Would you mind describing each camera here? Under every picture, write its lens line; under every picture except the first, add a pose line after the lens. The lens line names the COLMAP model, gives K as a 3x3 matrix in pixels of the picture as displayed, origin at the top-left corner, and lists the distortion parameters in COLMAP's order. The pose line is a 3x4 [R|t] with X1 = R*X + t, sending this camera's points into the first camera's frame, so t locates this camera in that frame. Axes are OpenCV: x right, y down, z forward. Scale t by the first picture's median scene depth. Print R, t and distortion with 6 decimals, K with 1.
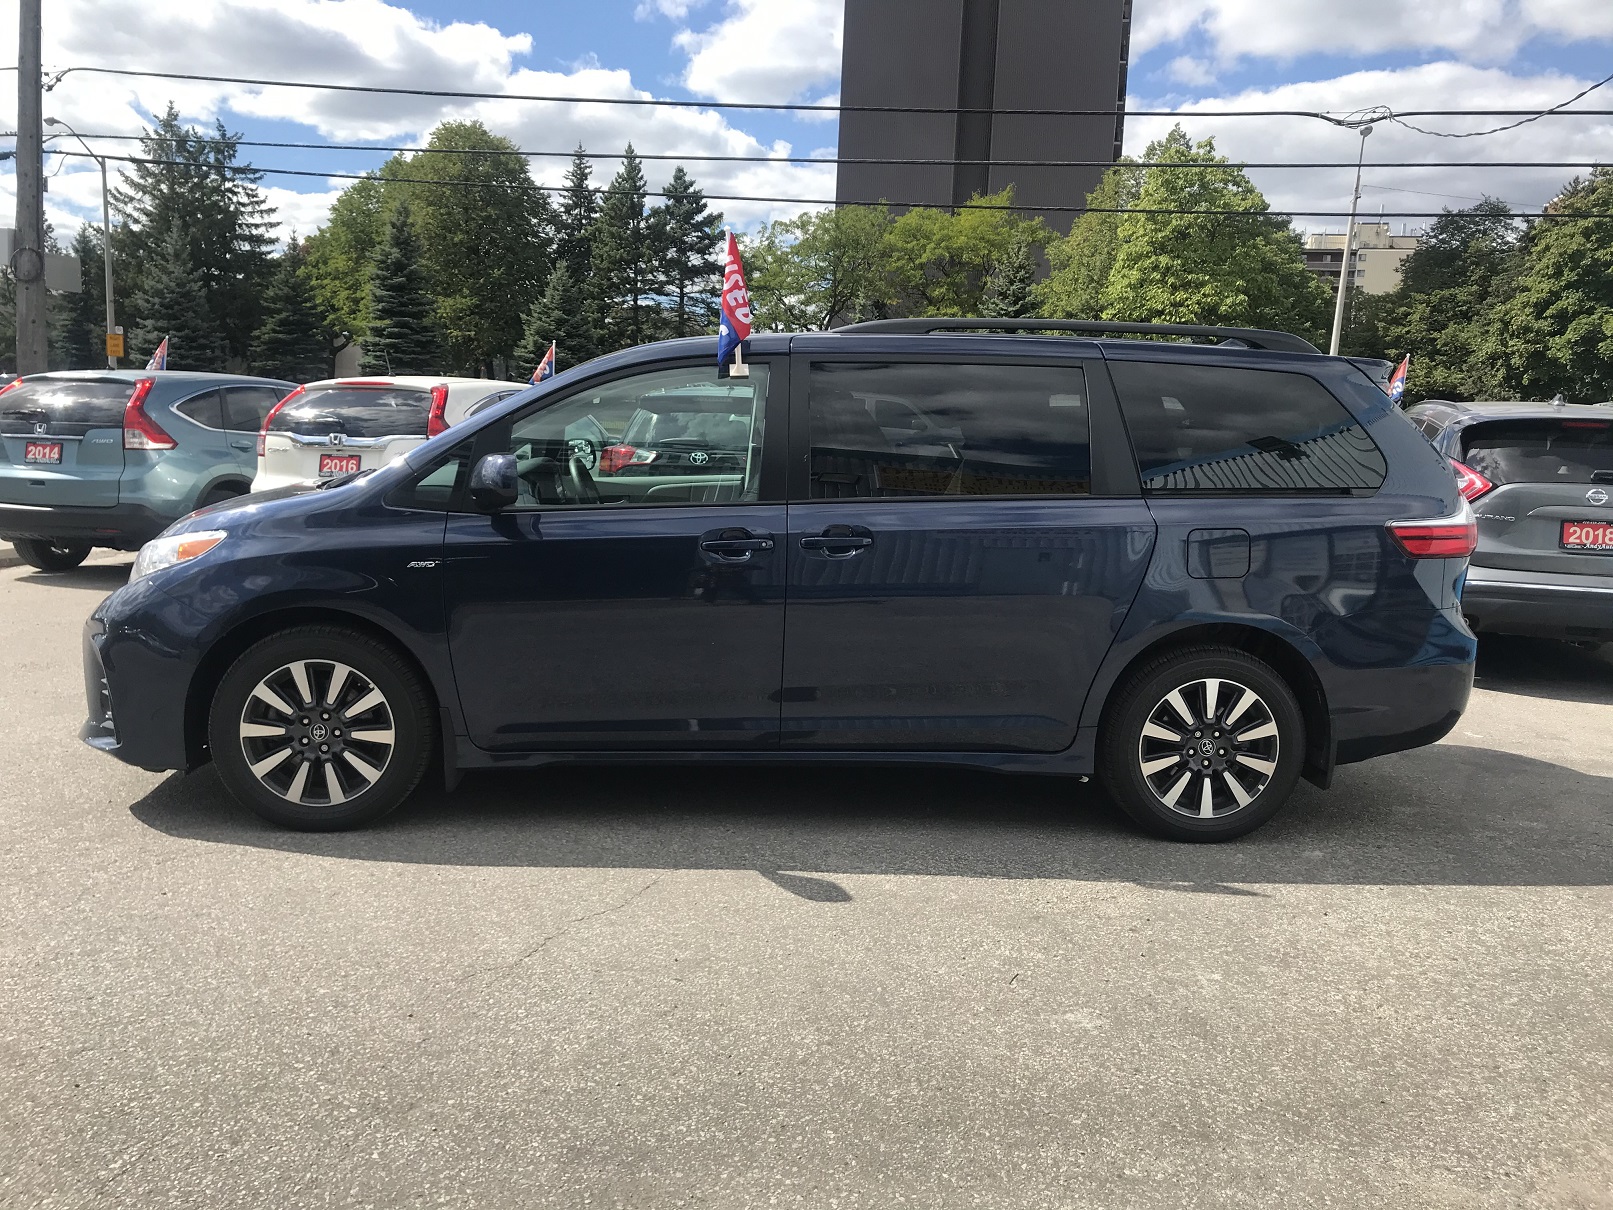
lens RADIAL K [[1324.0, 0, 827.0], [0, 1324.0, 615.9], [0, 0, 1]] dist [0.073192, -0.093163]
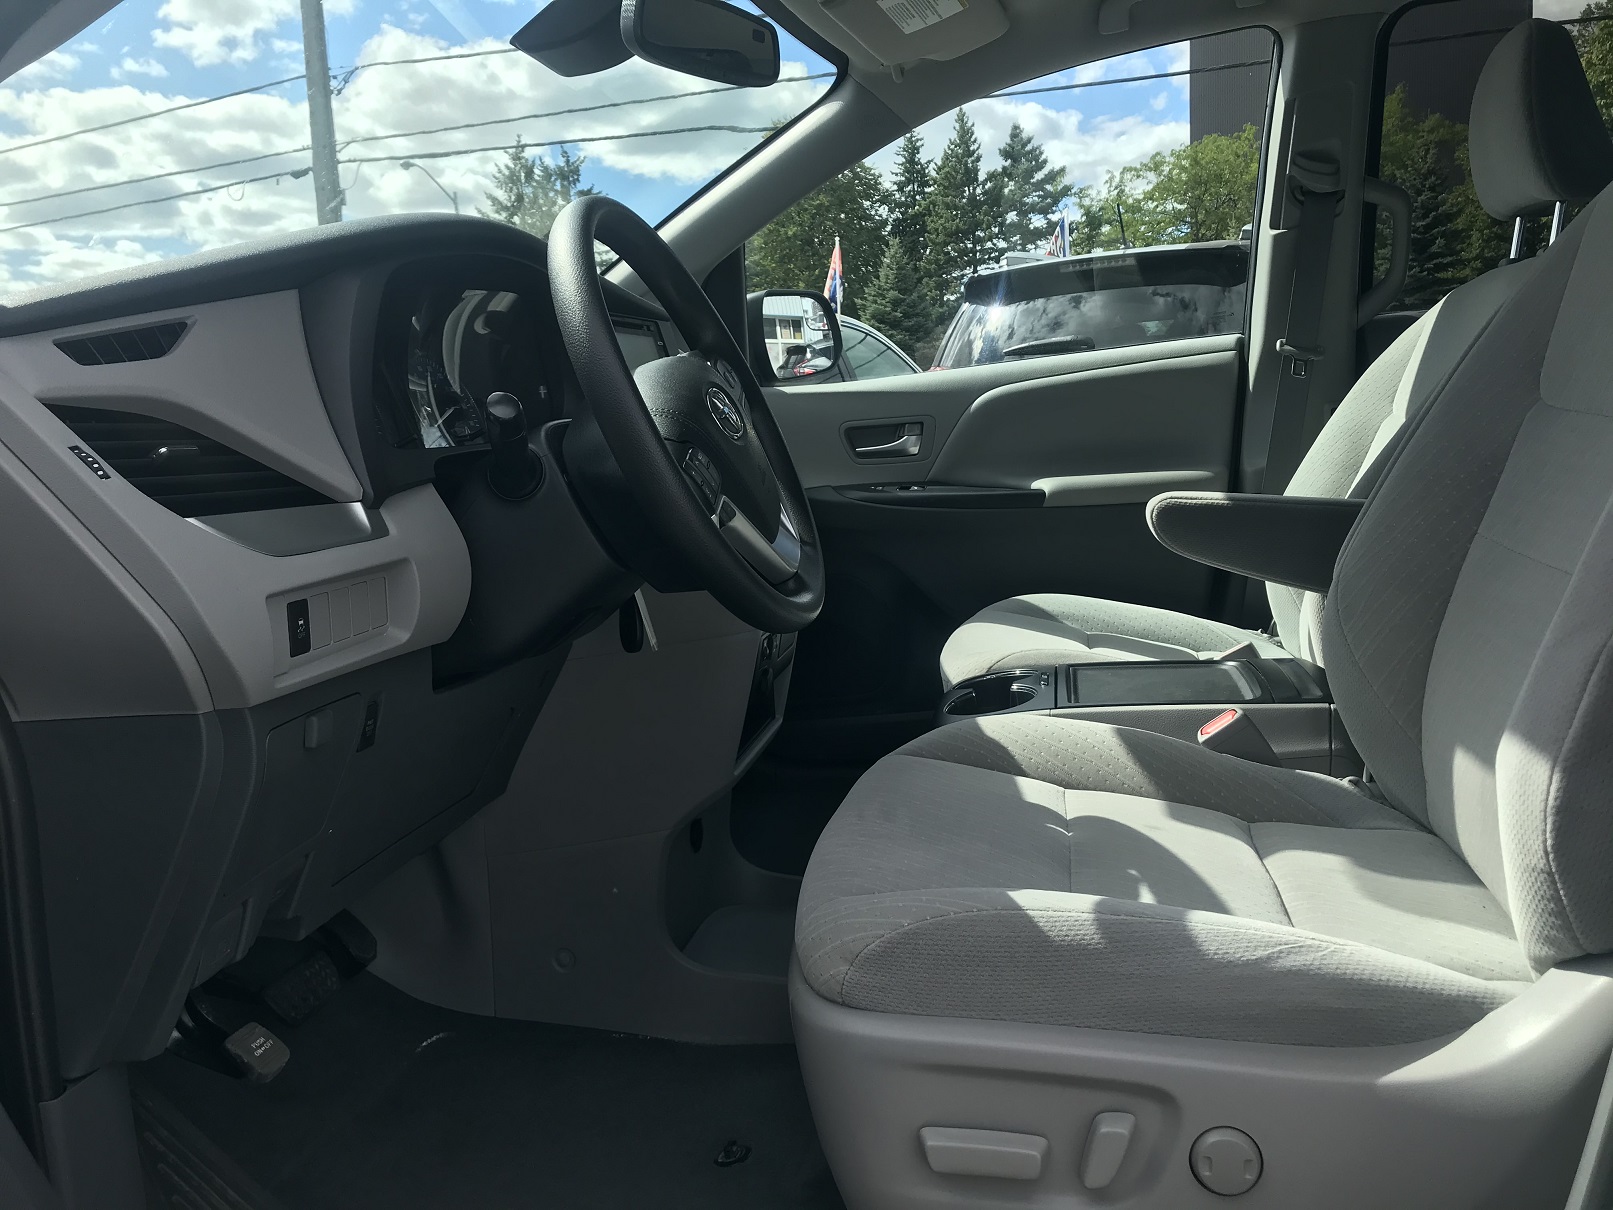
lens RADIAL K [[1327.8, 0, 806.5], [0, 1327.8, 605.0], [0, 0, 1]] dist [0.002477, 0.008203]
pose [[0.958696, -0.050957, -0.279830, -0.008542], [0.051339, 0.998663, -0.005967, -0.004567], [0.279760, -0.008645, 0.960031, 0.070982]]
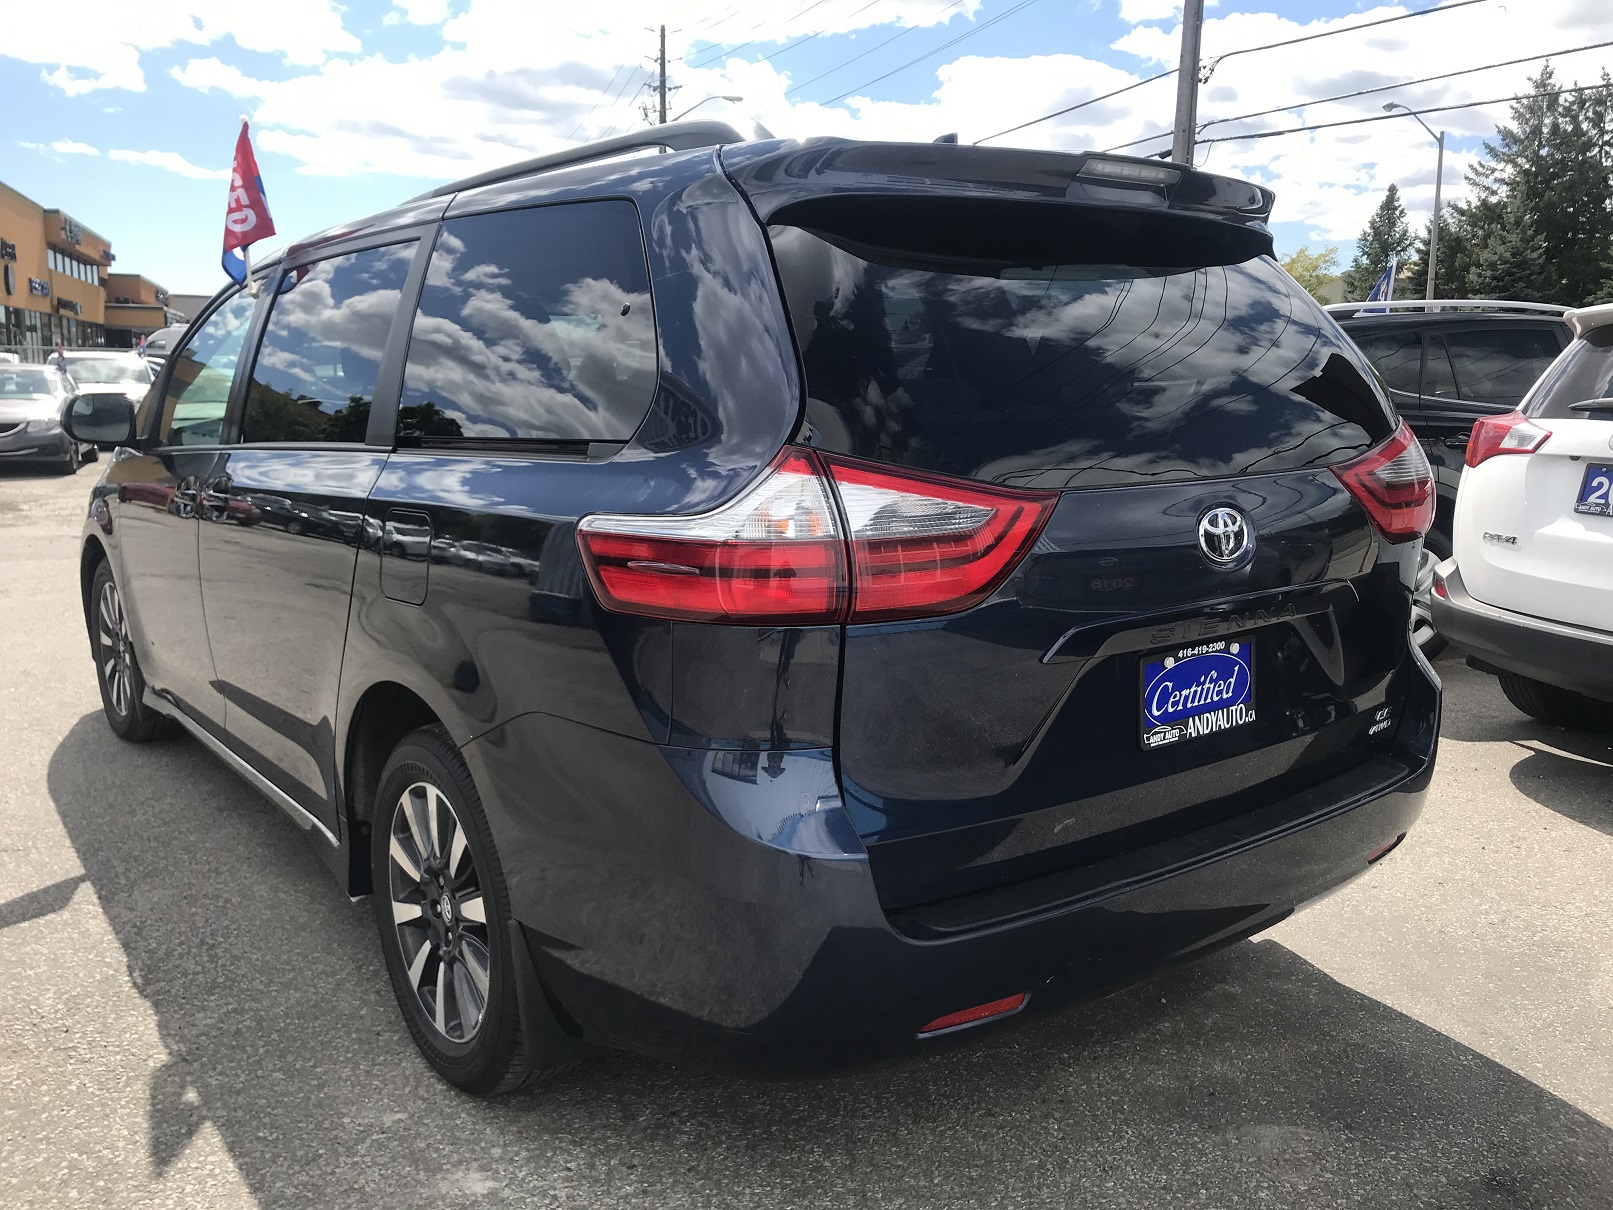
lens RADIAL K [[1324.0, 0, 827.0], [0, 1324.0, 615.9], [0, 0, 1]] dist [0.073192, -0.093163]
pose [[0.531829, 0.120571, -0.838225, 0.072247], [-0.109446, 0.991298, 0.073149, -0.007034], [0.839750, 0.052837, 0.540397, 0.072850]]
